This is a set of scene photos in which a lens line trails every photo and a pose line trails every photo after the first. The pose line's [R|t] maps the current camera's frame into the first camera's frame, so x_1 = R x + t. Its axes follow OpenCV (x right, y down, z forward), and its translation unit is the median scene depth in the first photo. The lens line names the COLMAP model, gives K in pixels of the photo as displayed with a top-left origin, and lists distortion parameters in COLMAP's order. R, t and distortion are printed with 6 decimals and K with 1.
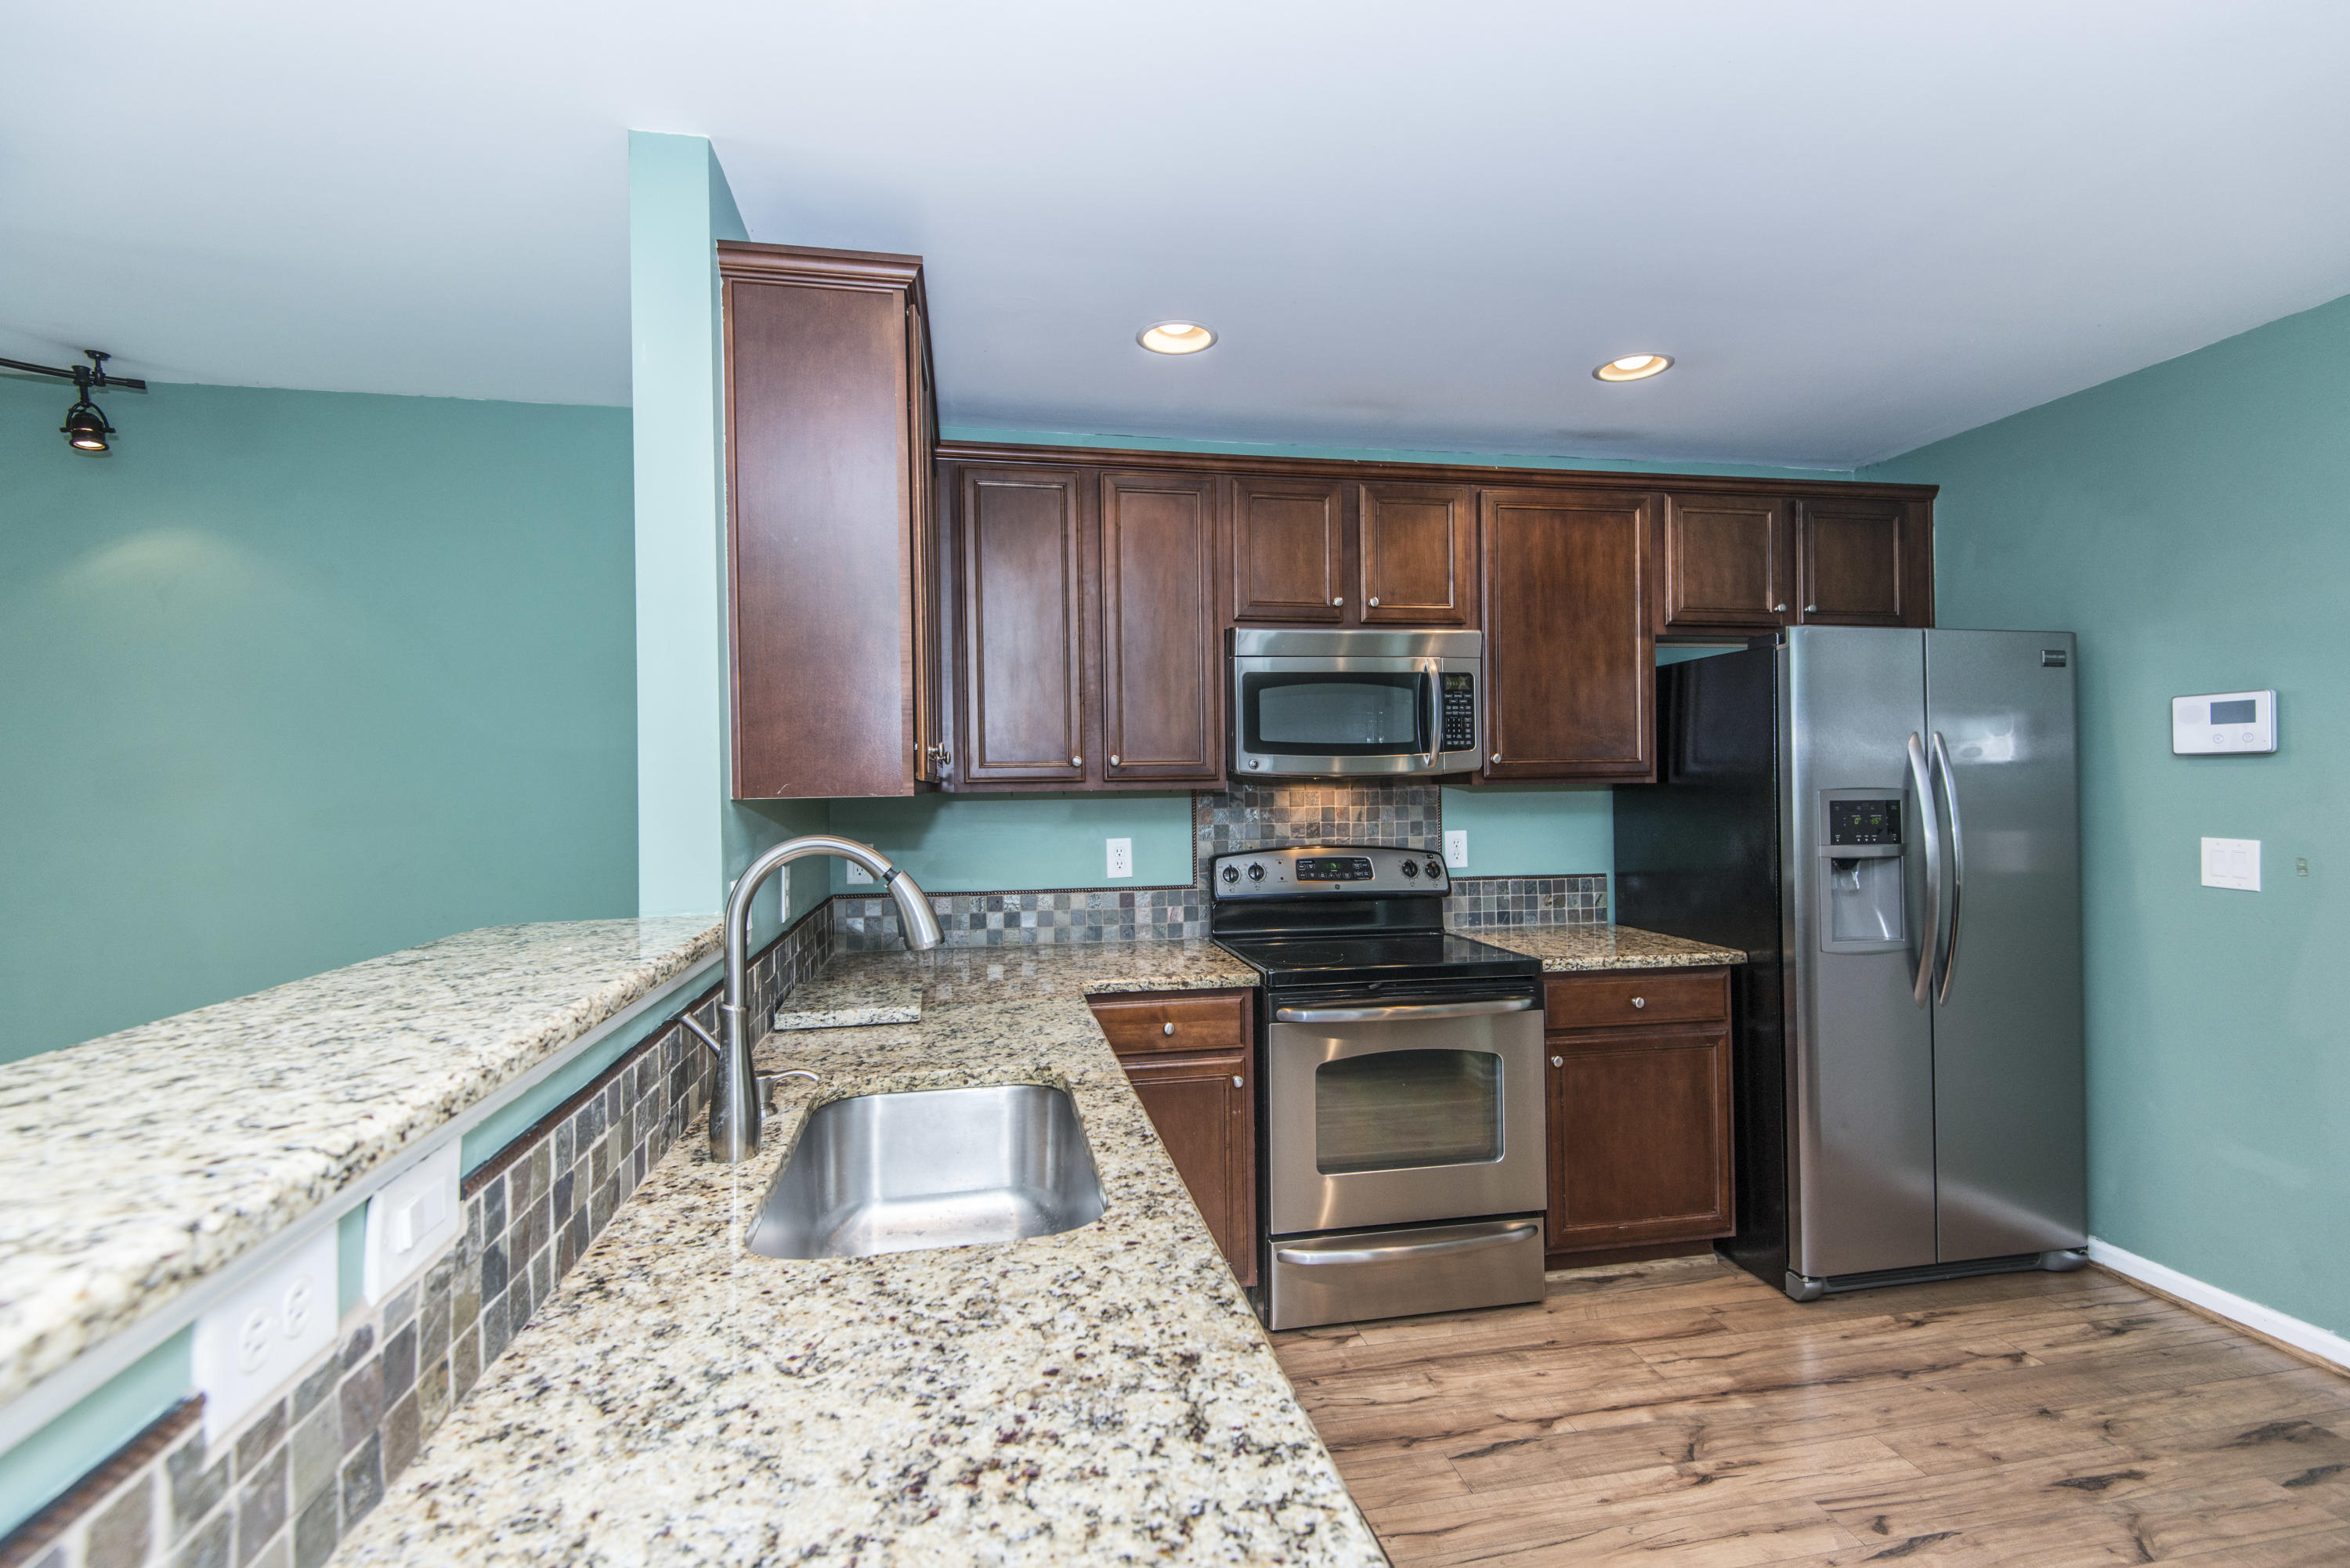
lens RADIAL K [[1059.4, 0, 1178.6], [0, 1059.4, 780.1], [0, 0, 1]] dist [0.031289, -0.017312]
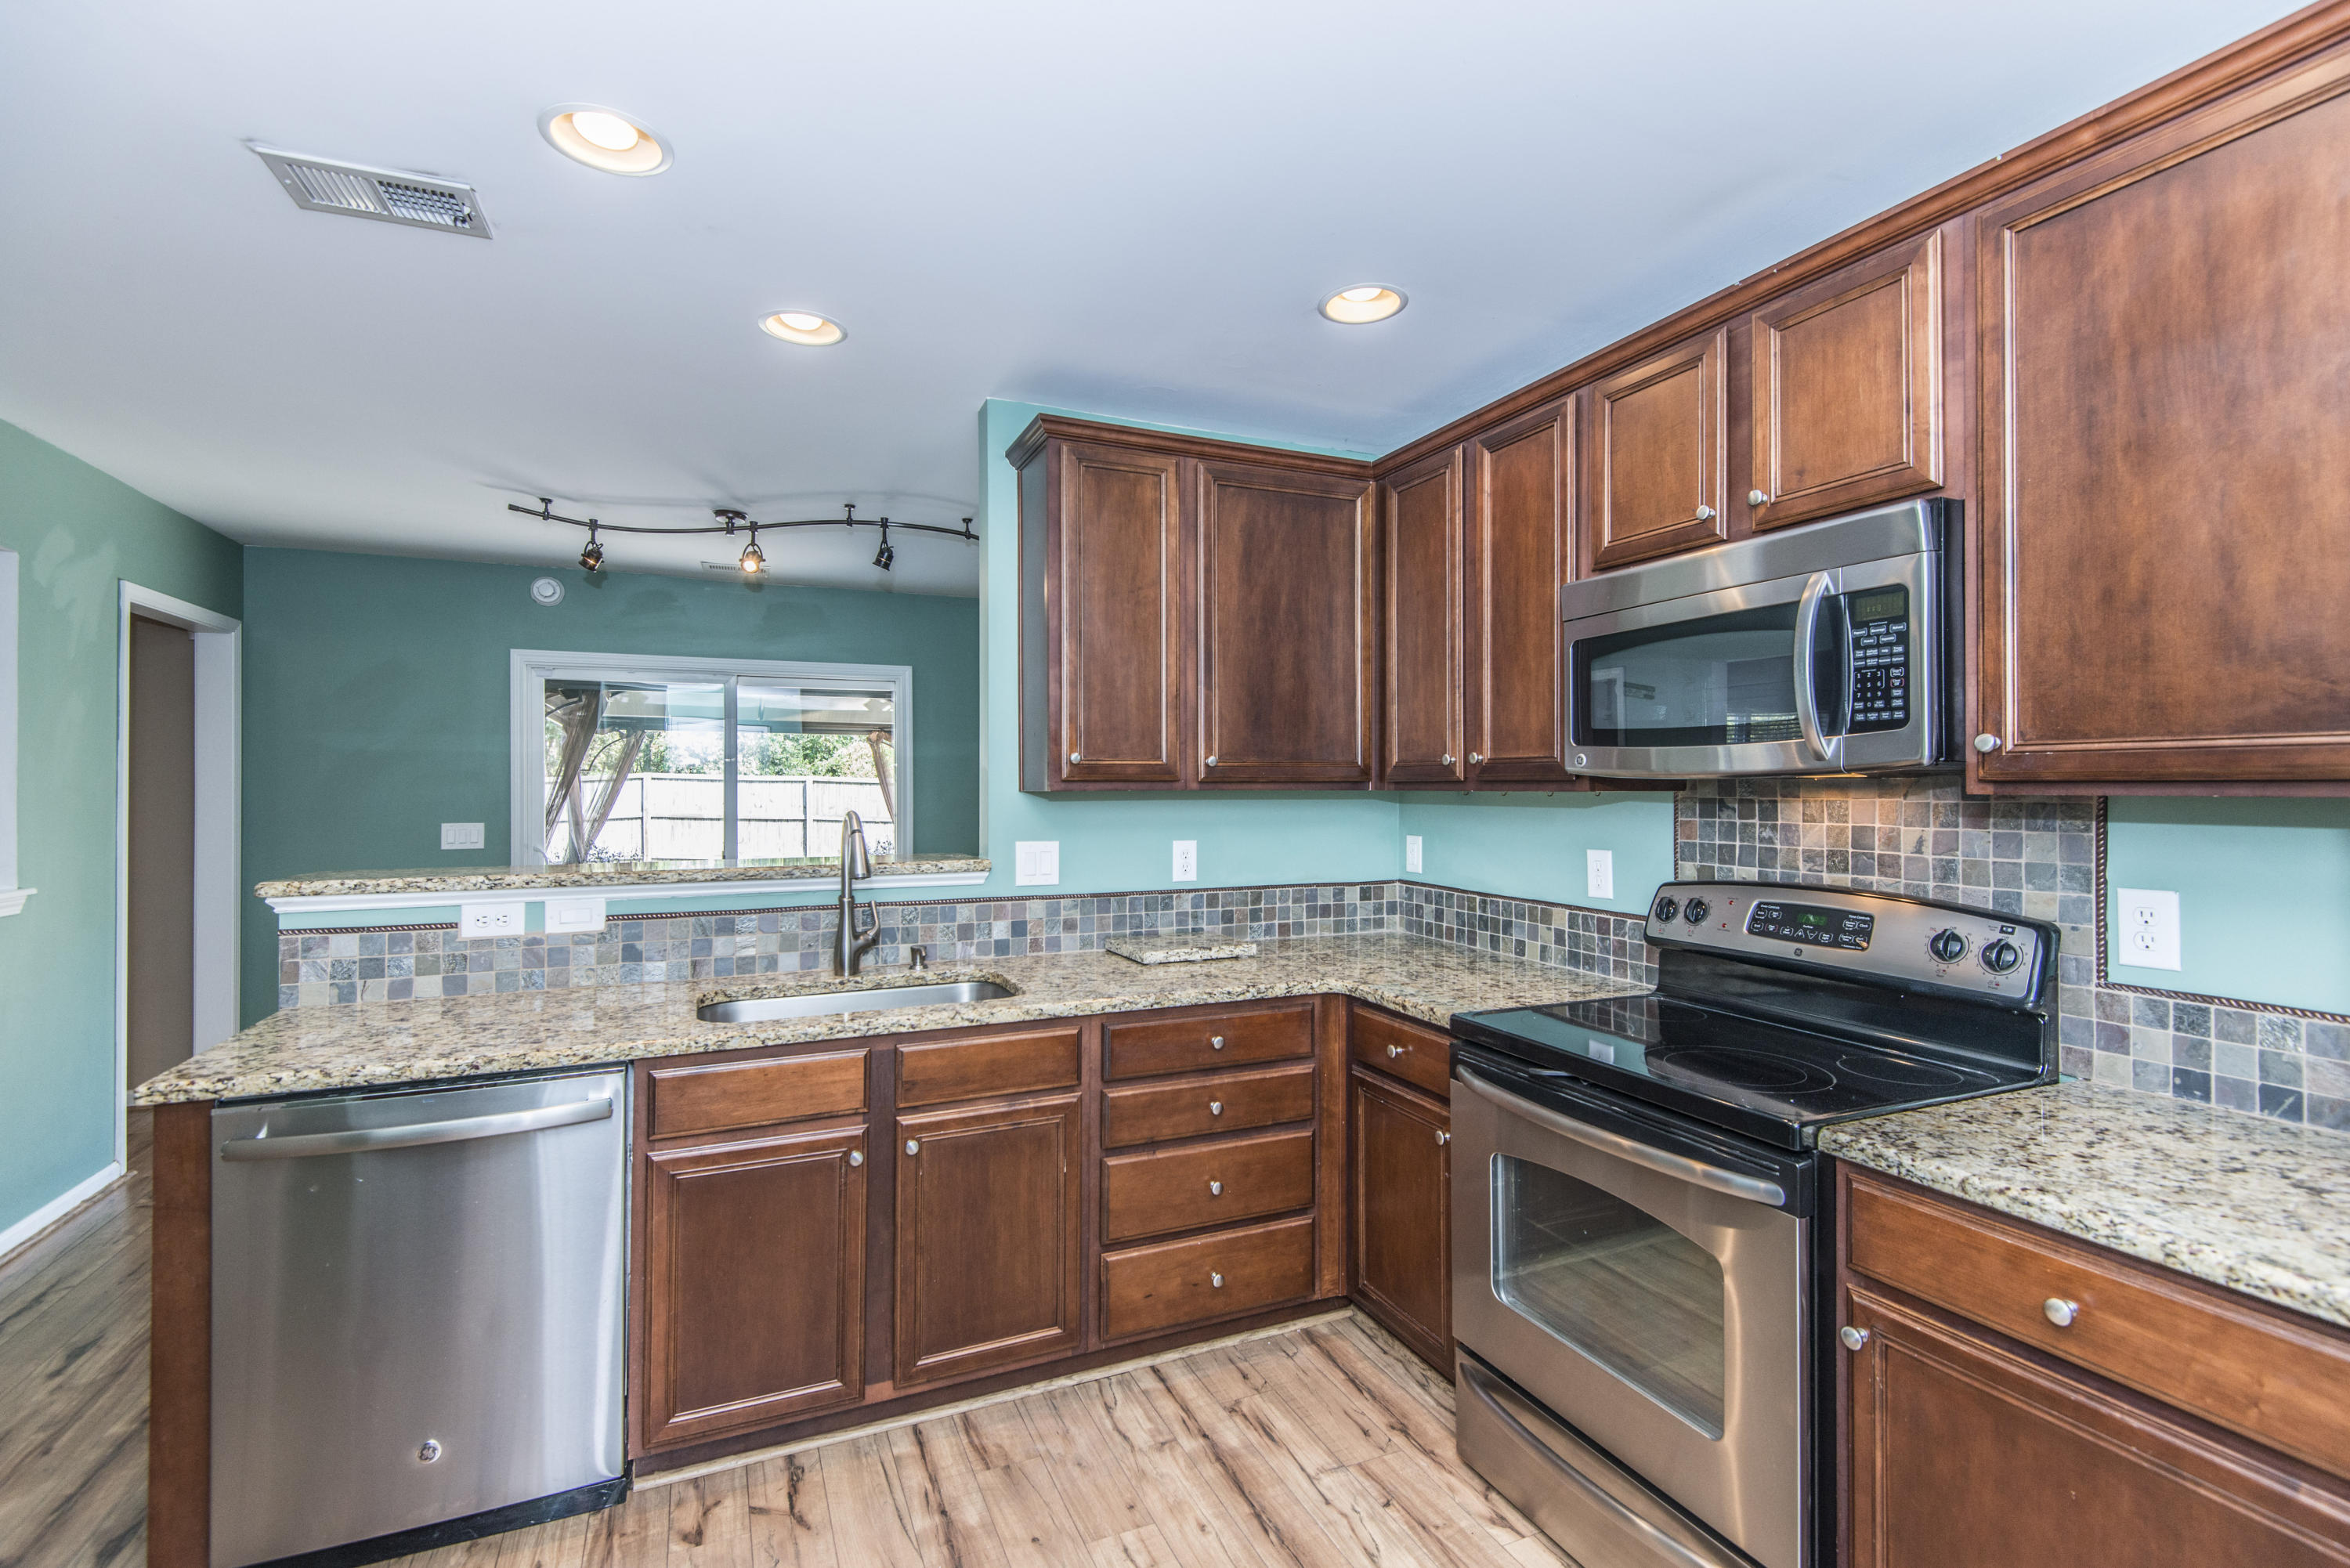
lens RADIAL K [[1059.4, 0, 1179.6], [0, 1059.4, 779.4], [0, 0, 1]] dist [0.031289, -0.017312]
pose [[0.223111, 0.008975, -0.974752, 0.725013], [0.000699, 0.999956, 0.009367, -0.008237], [0.974793, -0.002772, 0.223095, 0.529013]]
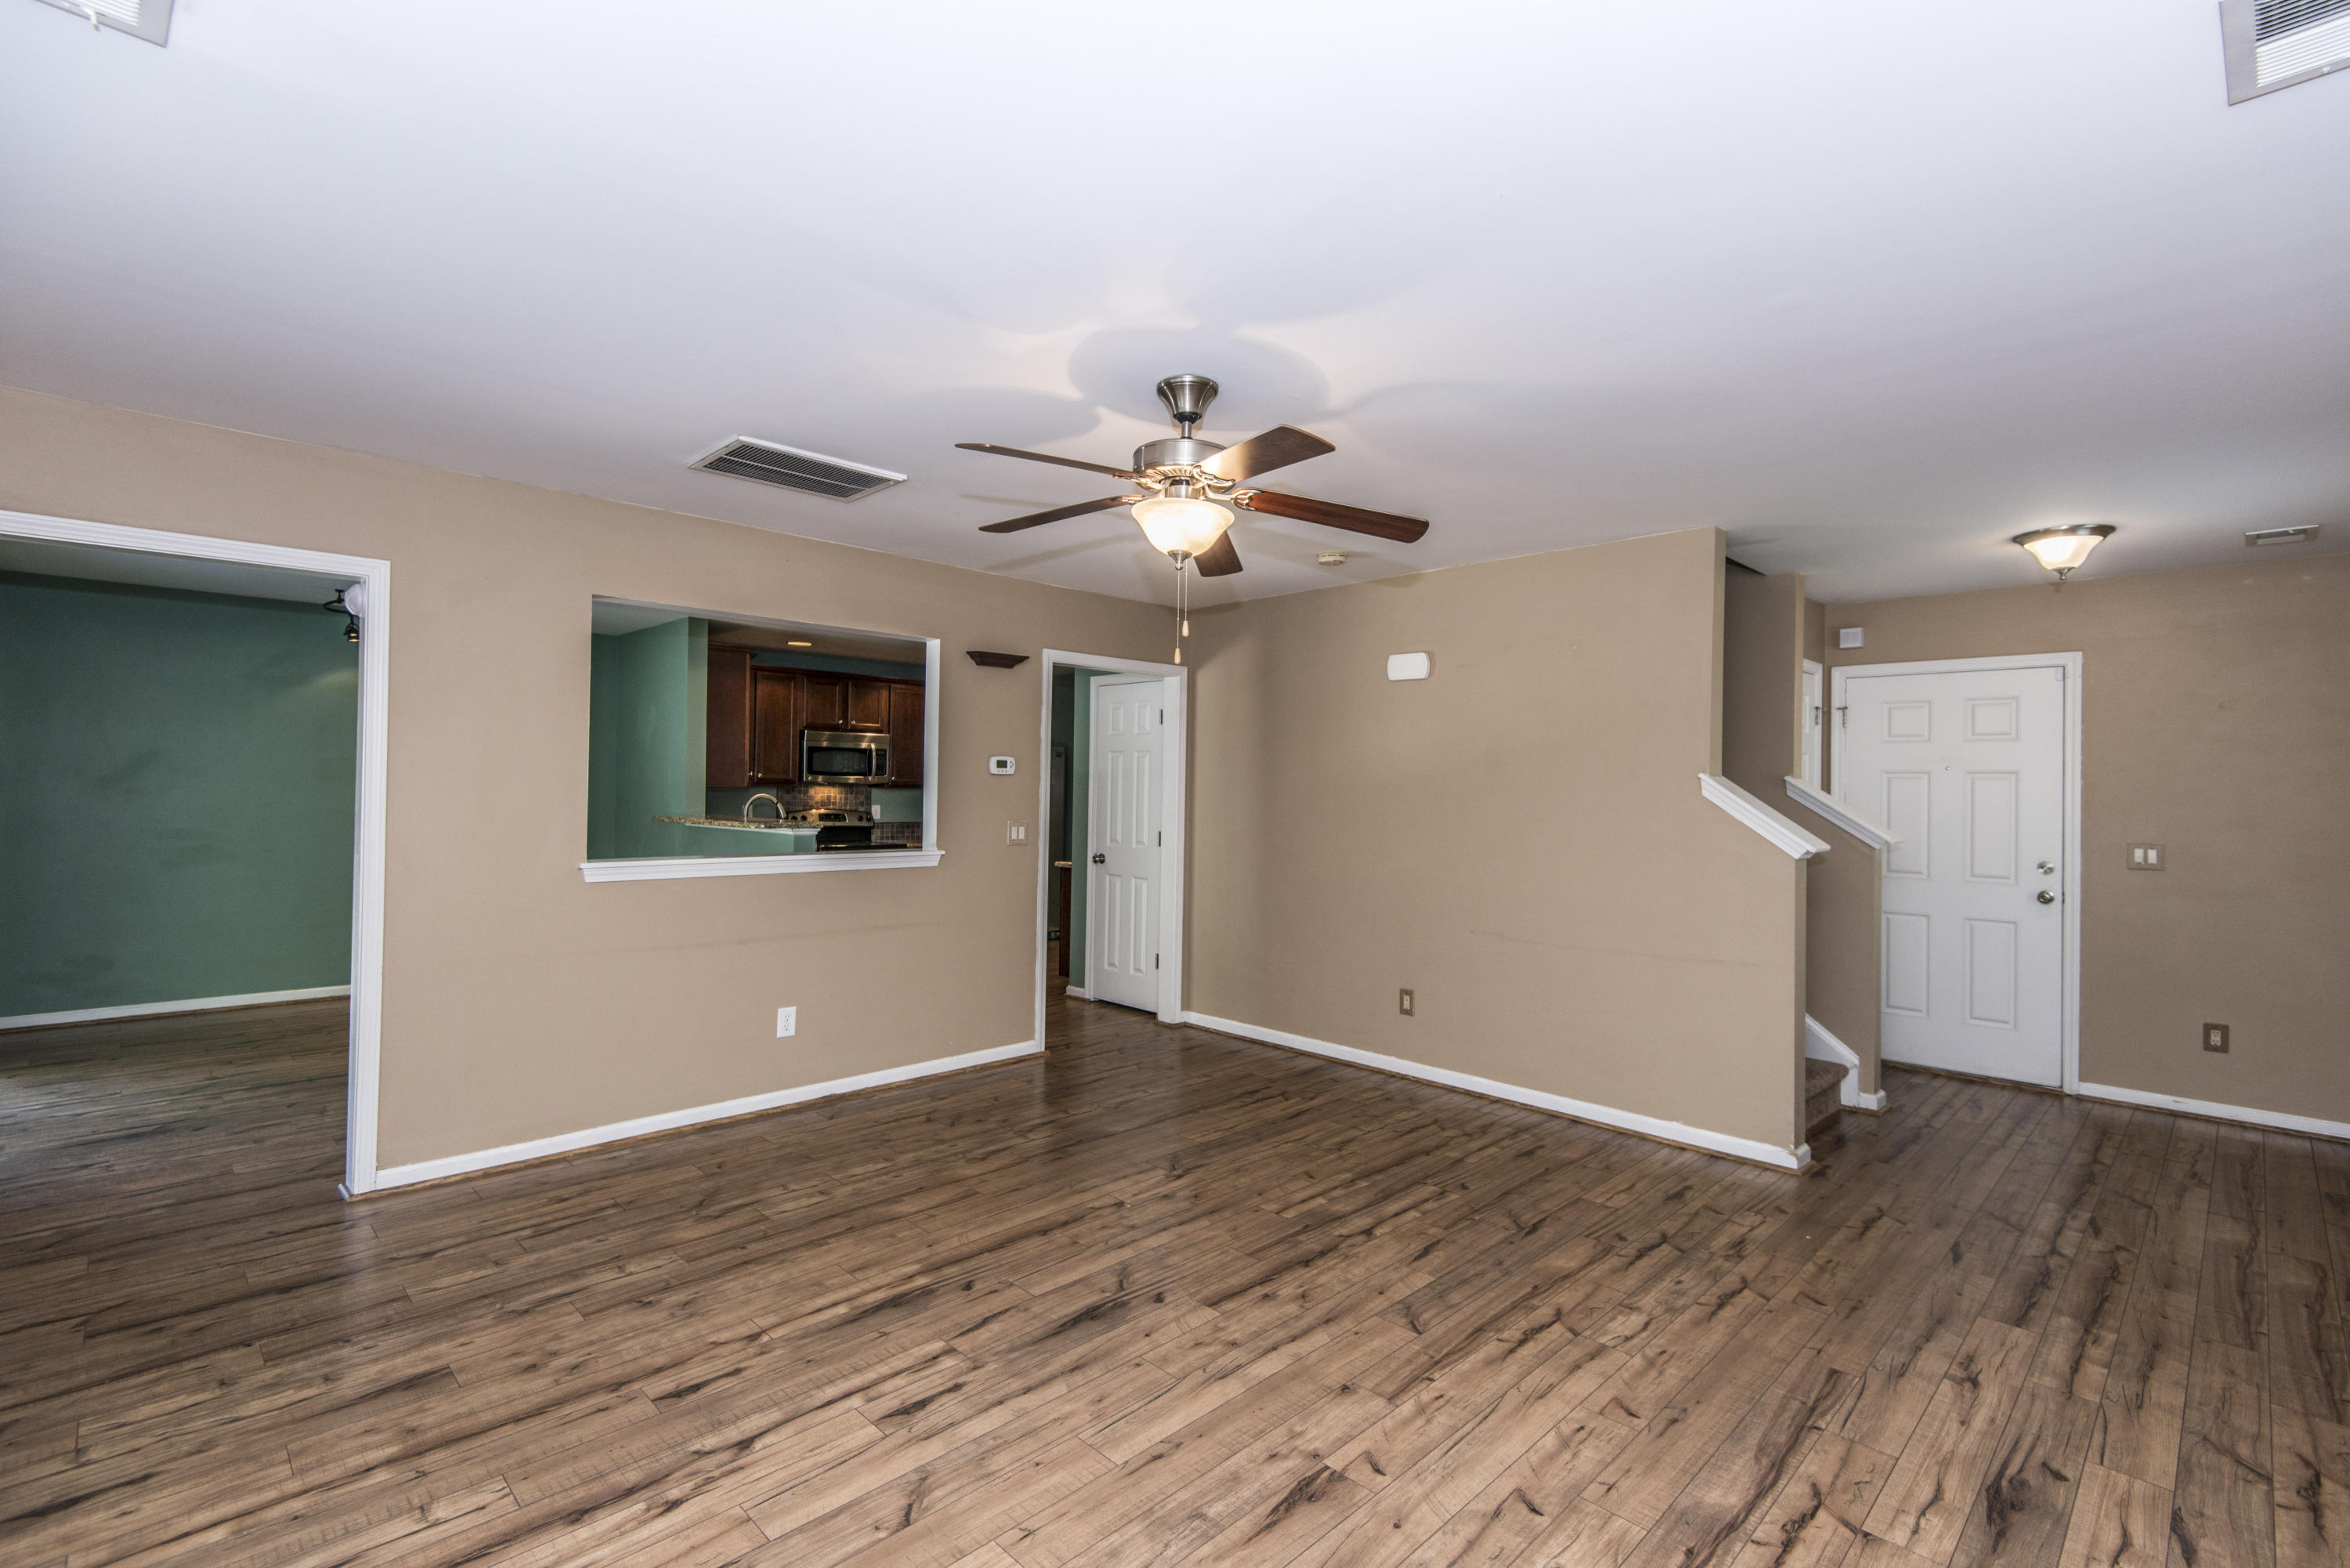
lens RADIAL K [[1059.4, 0, 1175.9], [0, 1059.4, 776.4], [0, 0, 1]] dist [0.031289, -0.017312]
pose [[0.833807, 0.031200, 0.551174, -0.667310], [-0.024607, 0.999510, -0.019354, 0.010341], [-0.551508, 0.002575, 0.834166, -1.878477]]
